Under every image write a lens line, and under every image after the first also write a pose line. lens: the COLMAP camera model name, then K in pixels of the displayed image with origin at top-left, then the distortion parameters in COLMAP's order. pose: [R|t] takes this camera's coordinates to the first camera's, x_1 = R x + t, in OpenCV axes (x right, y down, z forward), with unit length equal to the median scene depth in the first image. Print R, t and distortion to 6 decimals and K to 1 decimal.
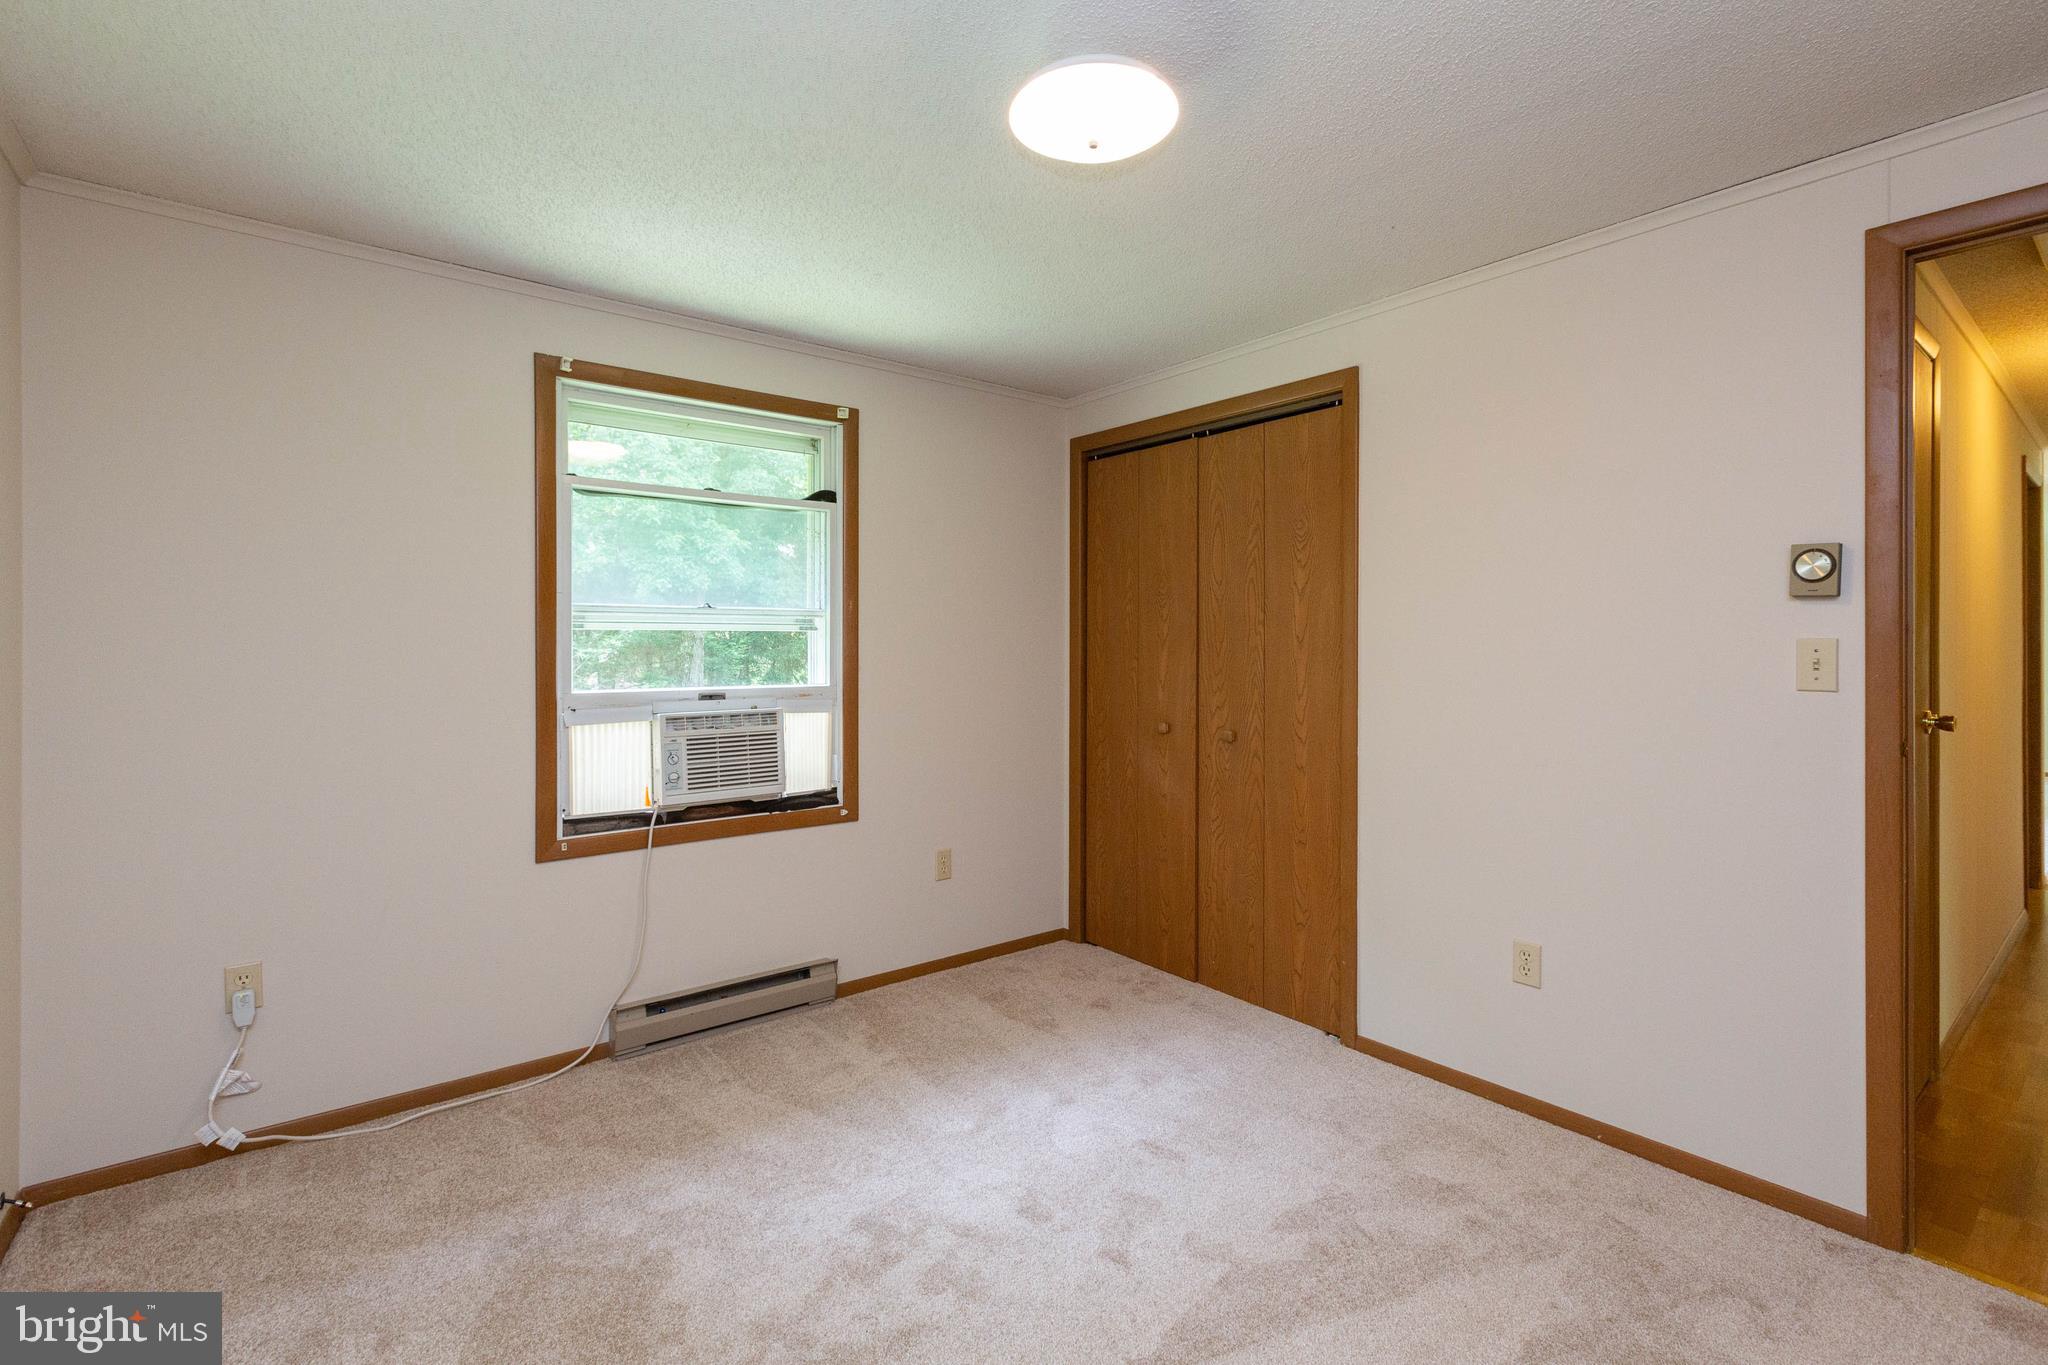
lens RADIAL K [[937.1, 0, 1034.3], [0, 937.1, 652.6], [0, 0, 1]] dist [-0.002145, -0.000639]
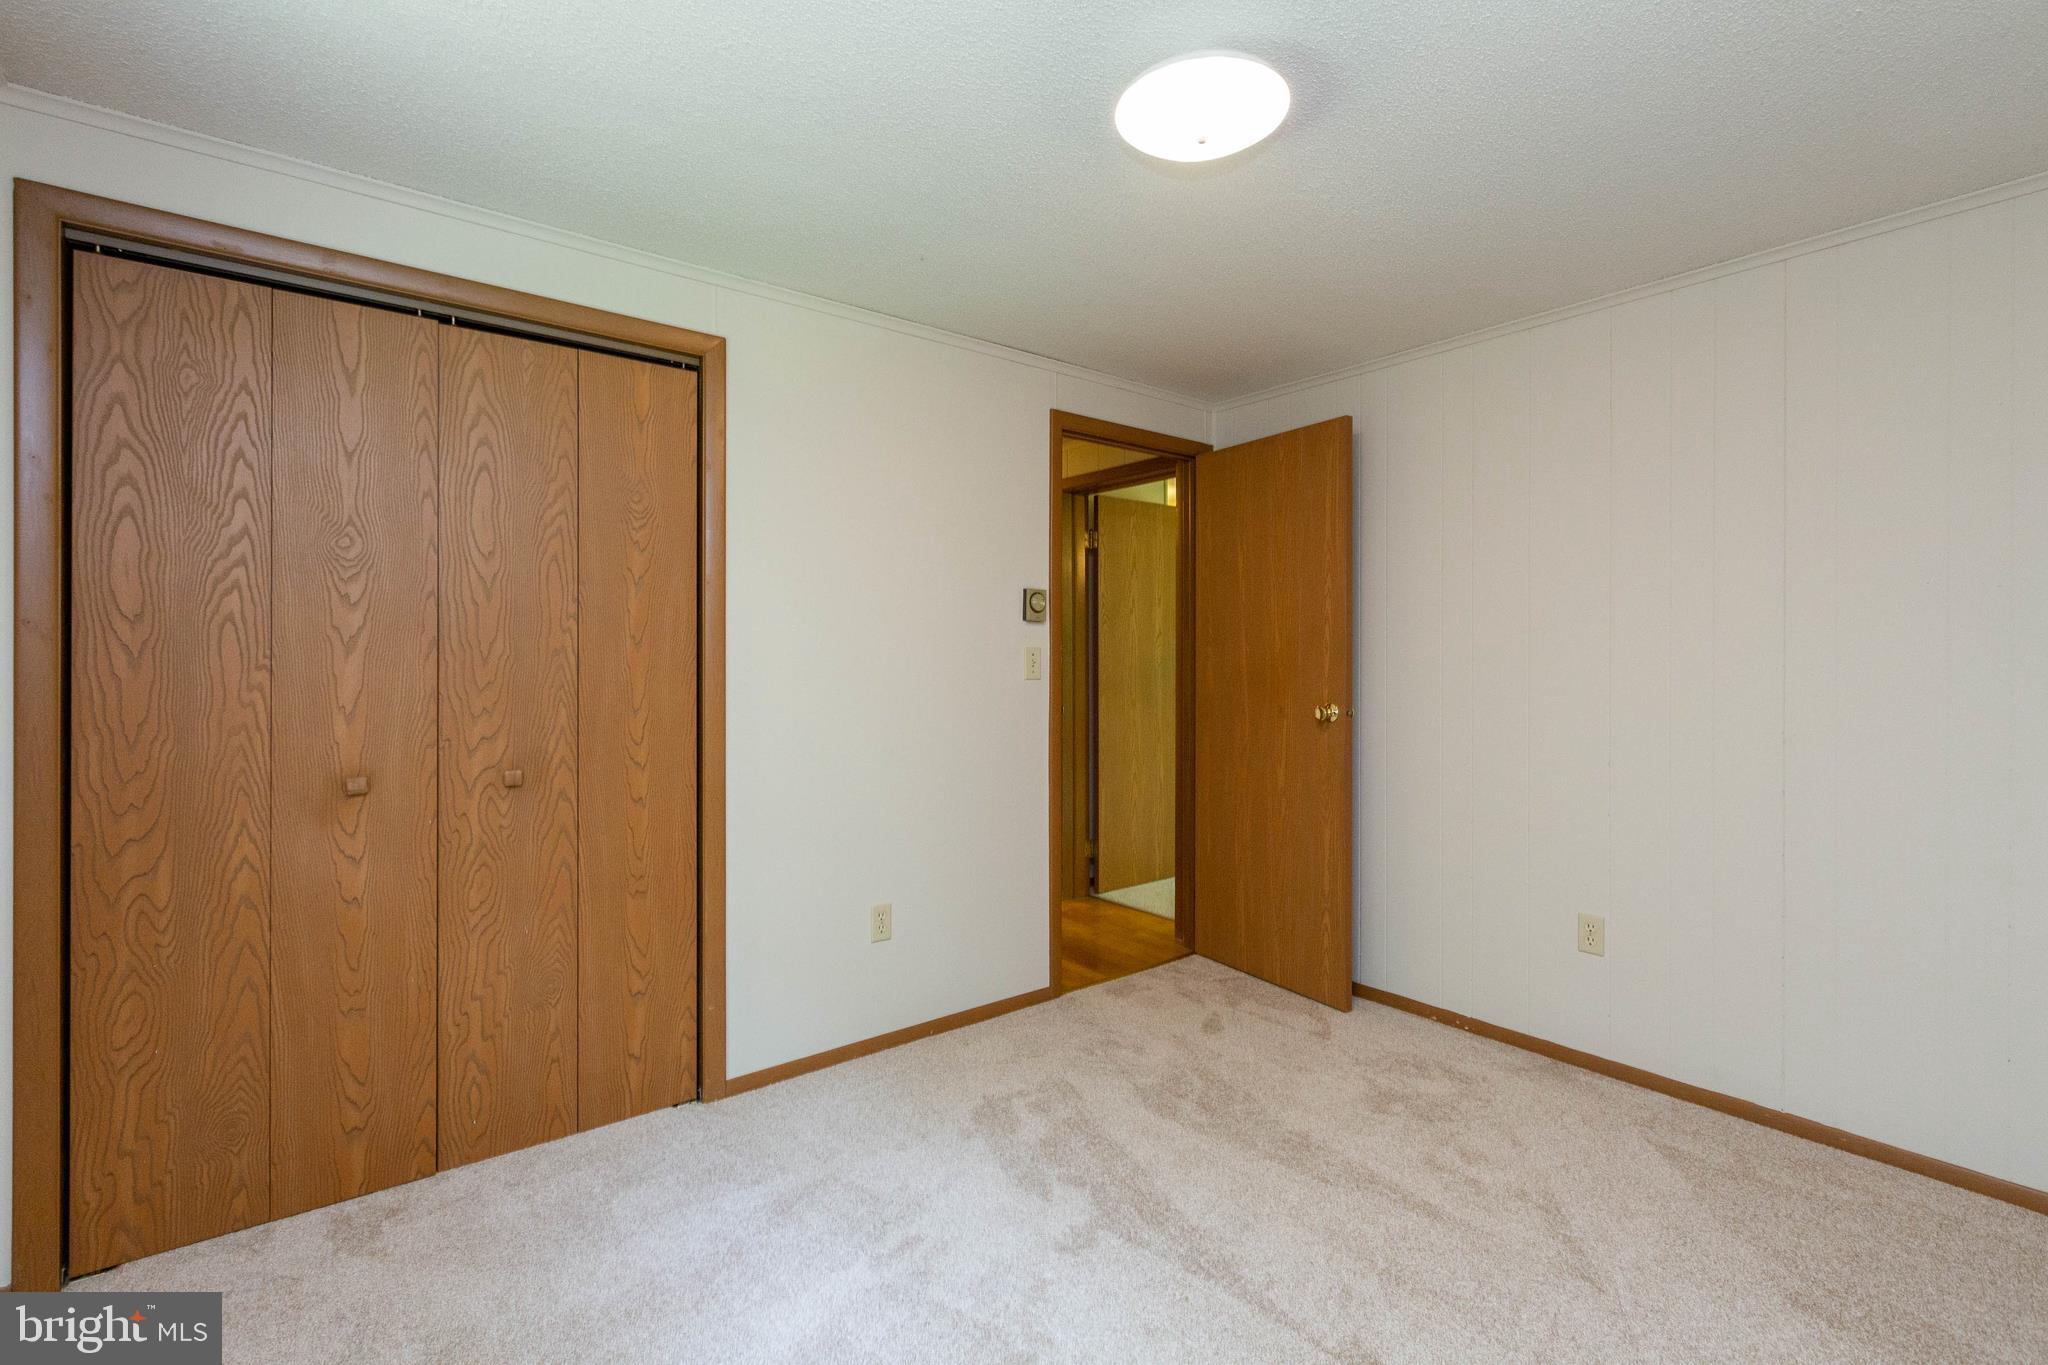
lens RADIAL K [[939.5, 0, 1023.5], [0, 939.5, 666.9], [0, 0, 1]] dist [-0.001600, -0.000099]
pose [[-0.008630, -0.009418, 0.999918, -0.506807], [0.005068, 0.999942, 0.009462, 0.002487], [-0.999950, 0.005149, -0.008582, 0.650851]]
